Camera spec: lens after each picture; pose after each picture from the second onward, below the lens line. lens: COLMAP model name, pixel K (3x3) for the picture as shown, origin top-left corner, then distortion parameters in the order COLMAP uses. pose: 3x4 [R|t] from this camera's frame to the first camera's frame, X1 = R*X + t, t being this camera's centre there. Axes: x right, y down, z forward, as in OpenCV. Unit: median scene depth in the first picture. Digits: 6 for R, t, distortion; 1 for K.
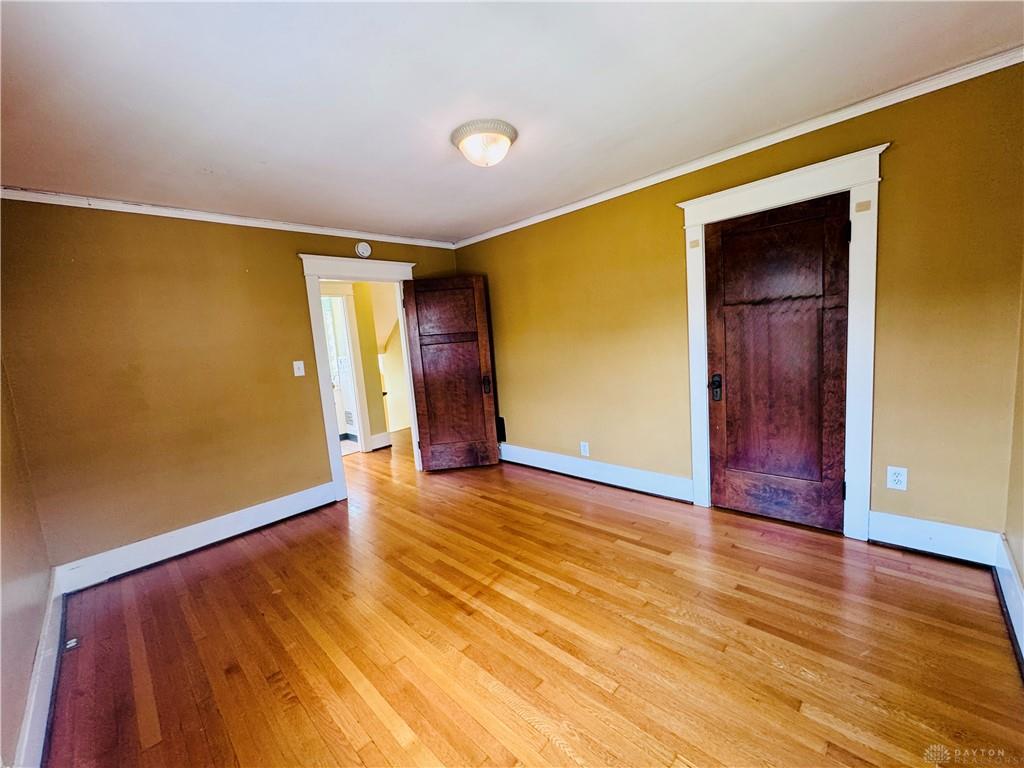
lens RADIAL K [[409.1, 0, 511.3], [0, 409.1, 381.8], [0, 0, 1]] dist [-0.000743, 0.000352]
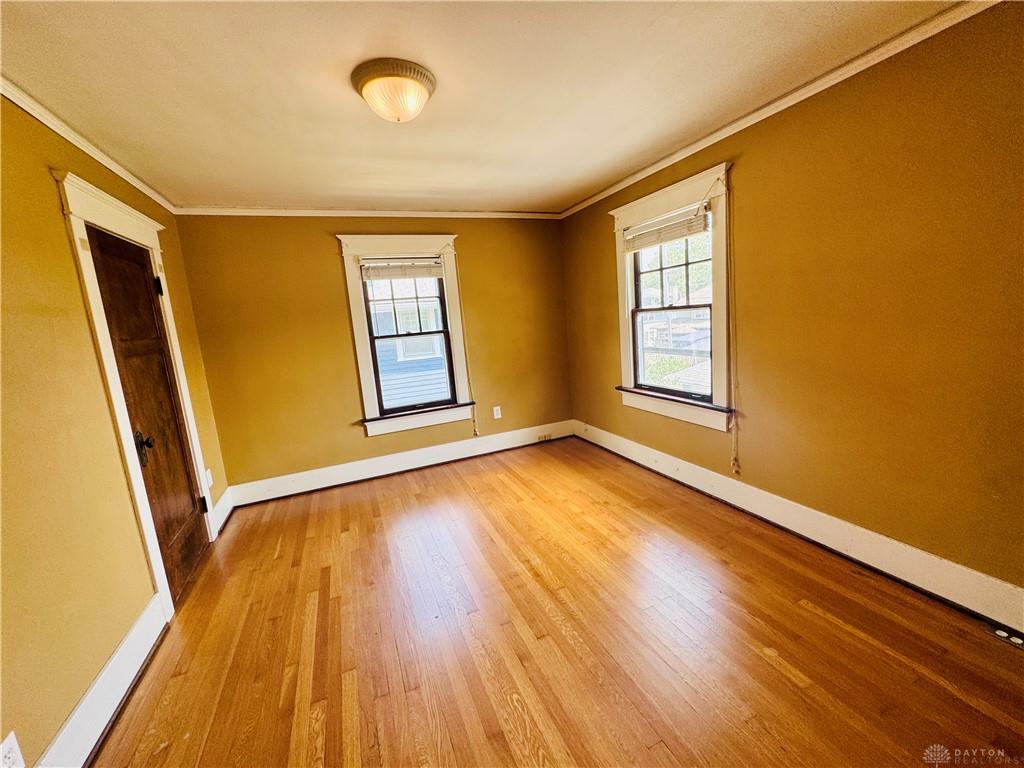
lens RADIAL K [[409.1, 0, 511.3], [0, 409.1, 381.8], [0, 0, 1]] dist [-0.000743, 0.000352]
pose [[-0.905938, 0.096283, 0.412318, -0.480164], [0.206752, 0.950407, 0.232335, -0.152450], [-0.369500, 0.295728, -0.880917, 1.553074]]
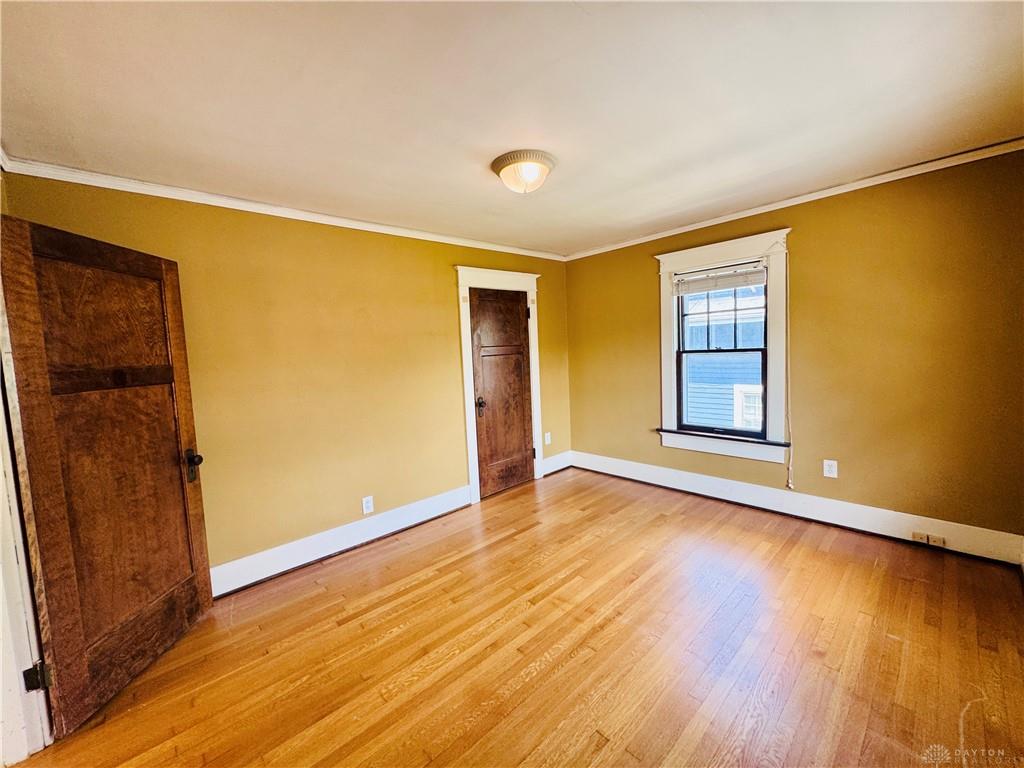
lens RADIAL K [[409.1, 0, 511.3], [0, 409.1, 381.8], [0, 0, 1]] dist [-0.000743, 0.000352]
pose [[0.054499, 0.000985, 0.998513, -0.956964], [0.166992, 0.985907, -0.010087, -0.041687], [-0.984451, 0.167293, 0.053566, 0.923786]]
